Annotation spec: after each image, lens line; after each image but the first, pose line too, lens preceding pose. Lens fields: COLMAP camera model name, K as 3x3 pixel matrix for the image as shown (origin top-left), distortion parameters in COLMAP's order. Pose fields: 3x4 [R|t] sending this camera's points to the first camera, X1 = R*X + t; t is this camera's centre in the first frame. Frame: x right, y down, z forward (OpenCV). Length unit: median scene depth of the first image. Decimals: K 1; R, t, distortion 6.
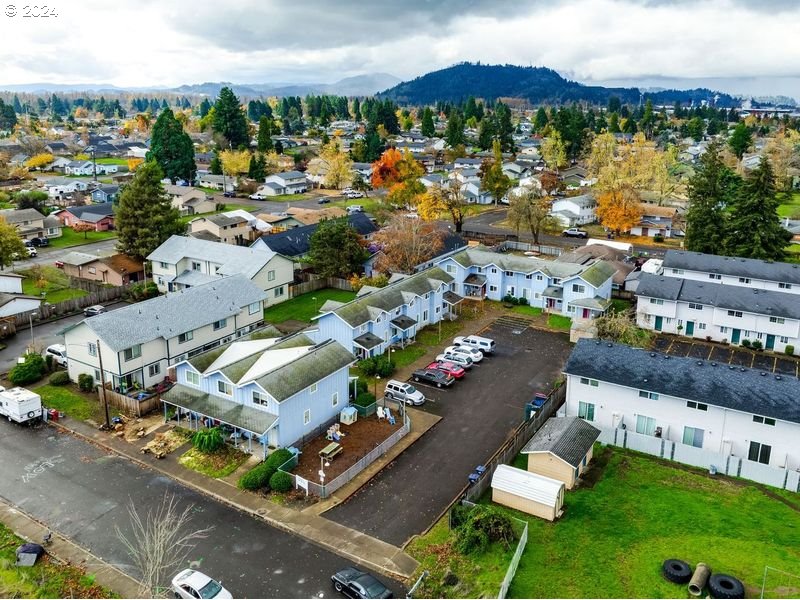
lens RADIAL K [[659.8, 0, 399.8], [0, 659.8, 297.8], [0, 0, 1]] dist [-0.032547, -0.001372]
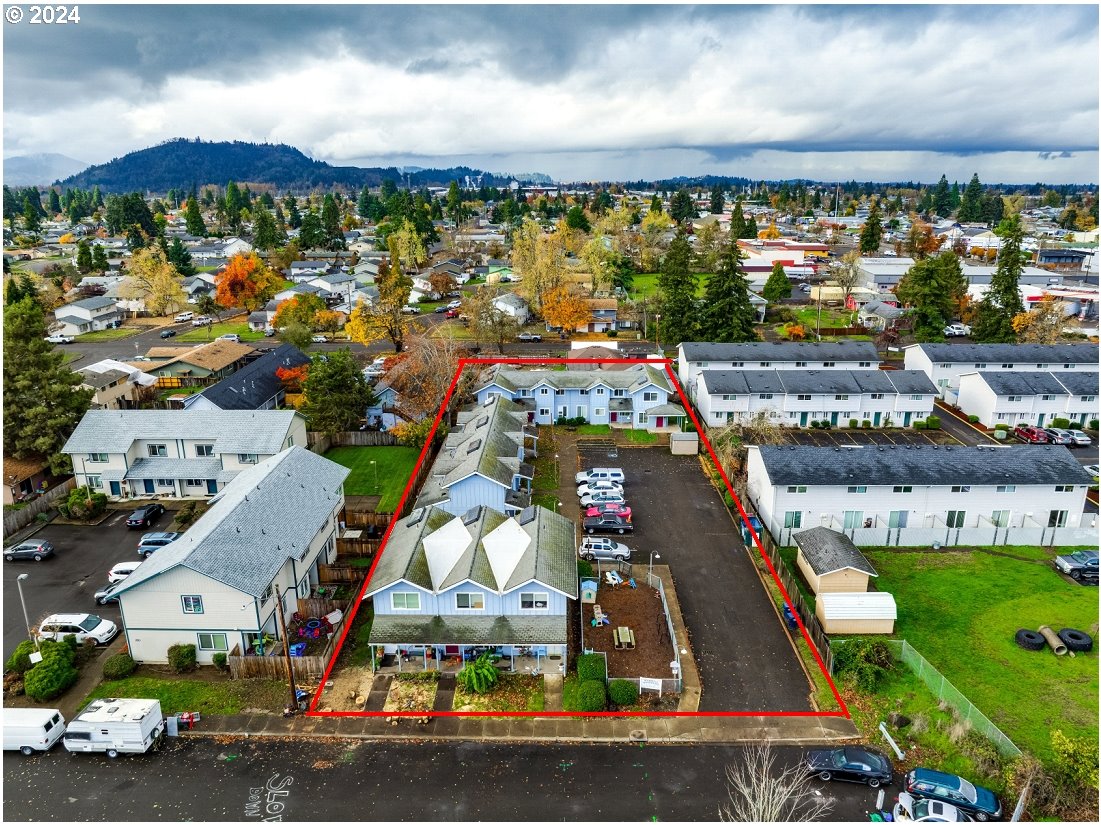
lens RADIAL K [[757.3, 0, 538.6], [0, 757.3, 460.2], [0, 0, 1]] dist [-0.035868, 0.009073]
pose [[0.860182, -0.189708, 0.473390, -0.374456], [0.160573, 0.981774, 0.101669, -0.058623], [-0.484050, -0.011440, 0.874966, 0.153075]]
